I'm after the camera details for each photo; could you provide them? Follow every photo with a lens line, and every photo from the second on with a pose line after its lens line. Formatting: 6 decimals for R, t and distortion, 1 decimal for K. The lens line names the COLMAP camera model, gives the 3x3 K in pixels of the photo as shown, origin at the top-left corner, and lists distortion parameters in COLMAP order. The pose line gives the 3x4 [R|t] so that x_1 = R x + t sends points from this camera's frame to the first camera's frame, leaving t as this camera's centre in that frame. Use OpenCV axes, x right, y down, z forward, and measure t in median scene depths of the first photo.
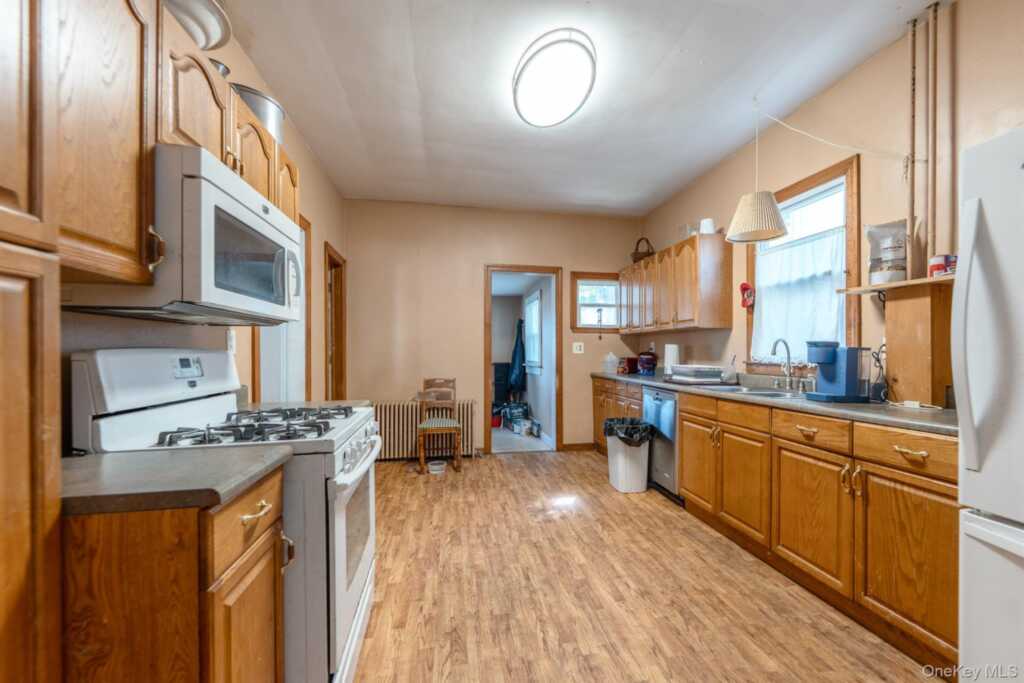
lens RADIAL K [[419.2, 0, 517.3], [0, 419.2, 350.8], [0, 0, 1]] dist [0.008022, -0.001297]
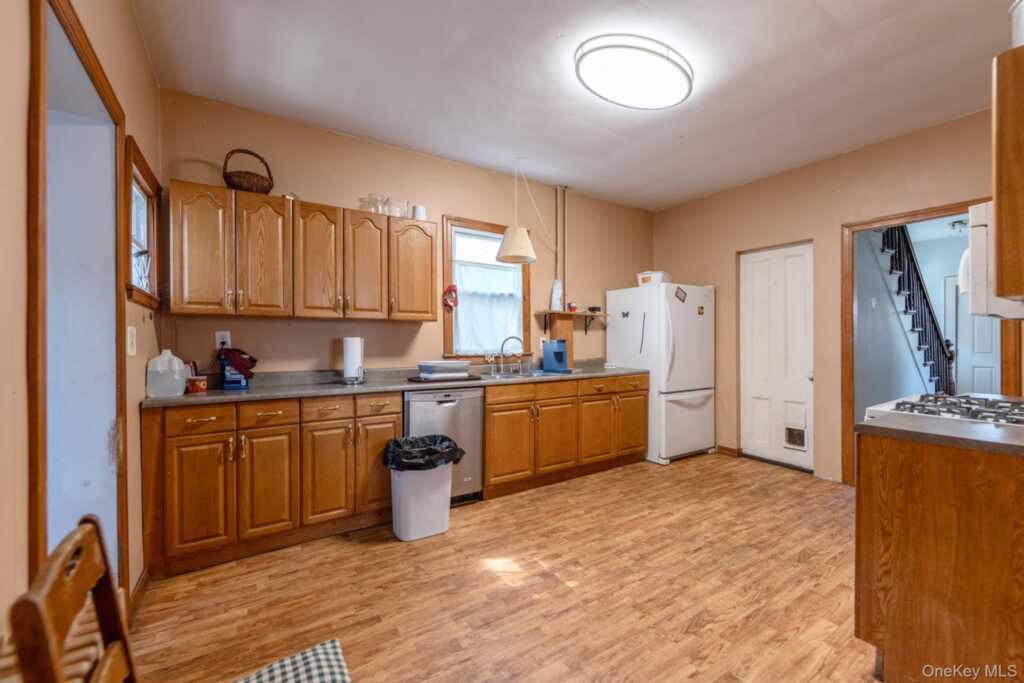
lens RADIAL K [[419.2, 0, 515.6], [0, 419.2, 343.3], [0, 0, 1]] dist [0.008022, -0.001297]
pose [[-0.407686, -0.002247, 0.913120, -0.711289], [0.001974, 0.999992, 0.003343, -0.010911], [-0.913120, 0.003166, -0.407678, 1.693493]]
